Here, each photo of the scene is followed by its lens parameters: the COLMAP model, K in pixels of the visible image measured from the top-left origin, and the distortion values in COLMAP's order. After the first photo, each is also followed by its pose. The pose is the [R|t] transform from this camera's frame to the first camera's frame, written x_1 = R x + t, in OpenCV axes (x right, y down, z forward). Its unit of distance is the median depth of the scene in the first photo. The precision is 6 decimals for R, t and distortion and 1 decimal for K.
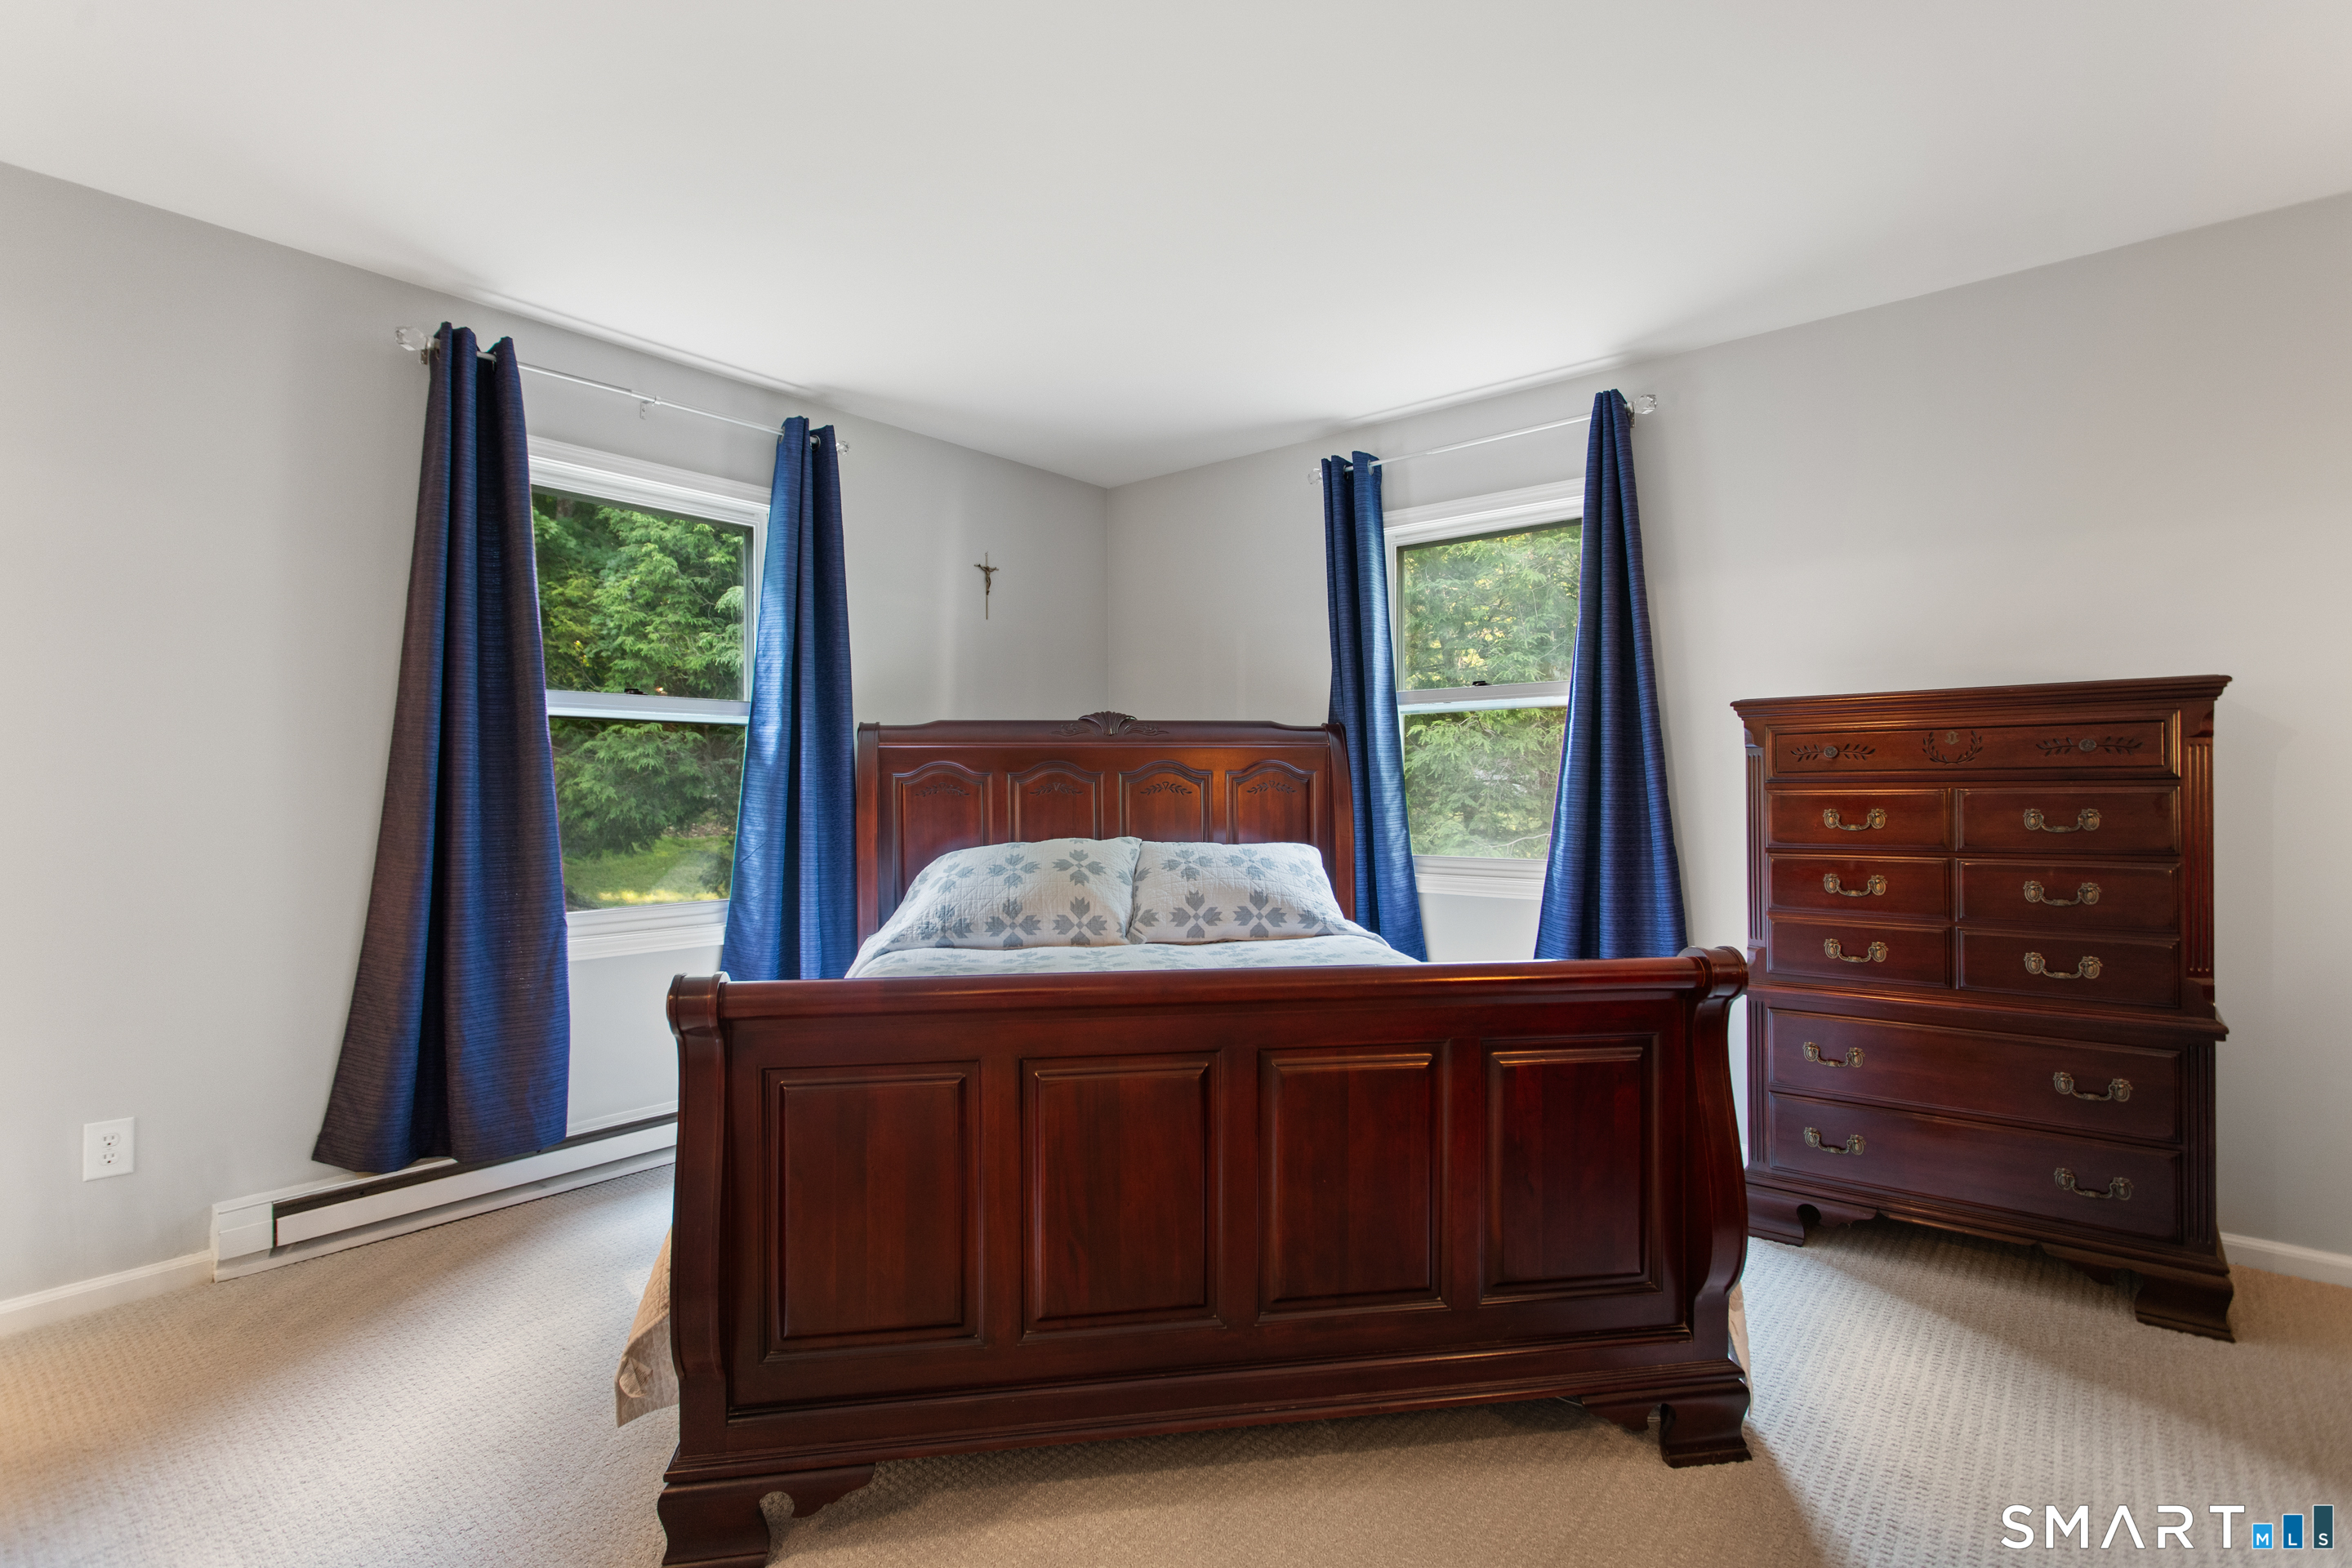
lens RADIAL K [[1114.6, 0, 1171.0], [0, 1114.6, 786.2], [0, 0, 1]] dist [0.008859, -0.000983]
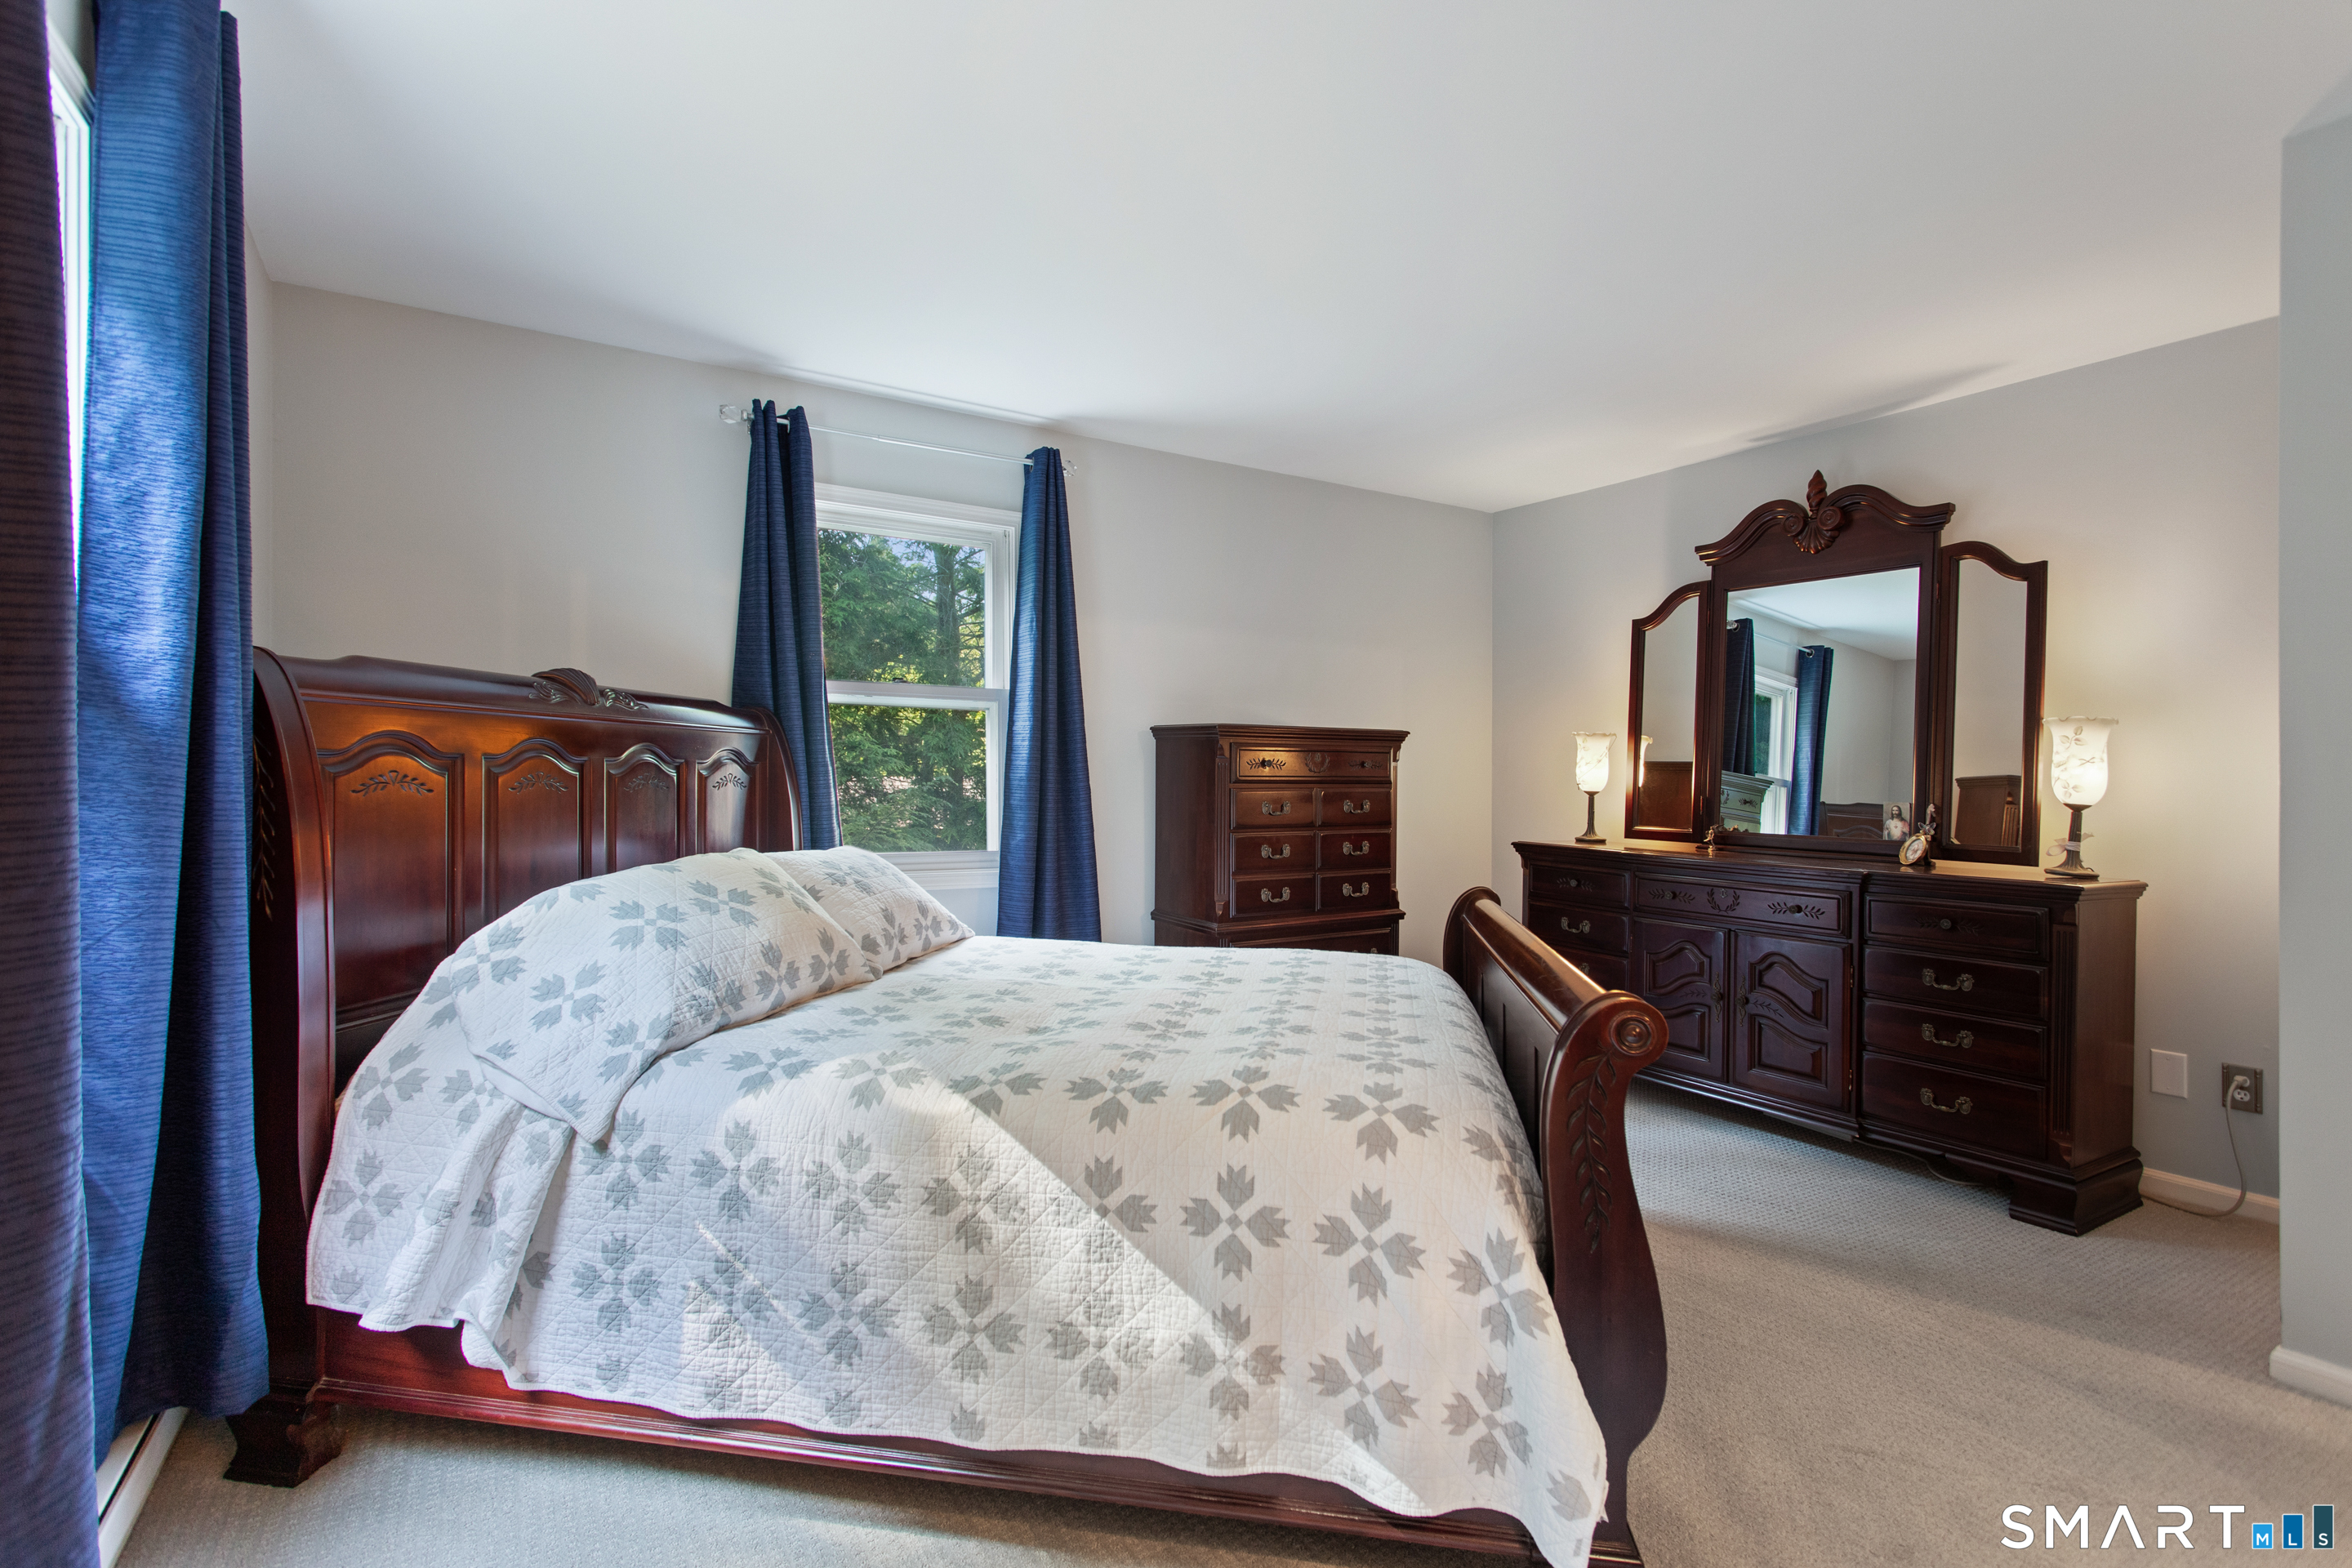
lens RADIAL K [[1114.6, 0, 1171.6], [0, 1114.6, 790.1], [0, 0, 1]] dist [0.008859, -0.000983]
pose [[0.329970, 0.003108, 0.943986, -0.877594], [-0.011513, 0.999933, 0.000732, 0.004910], [-0.943921, -0.011109, 0.329984, 0.635890]]
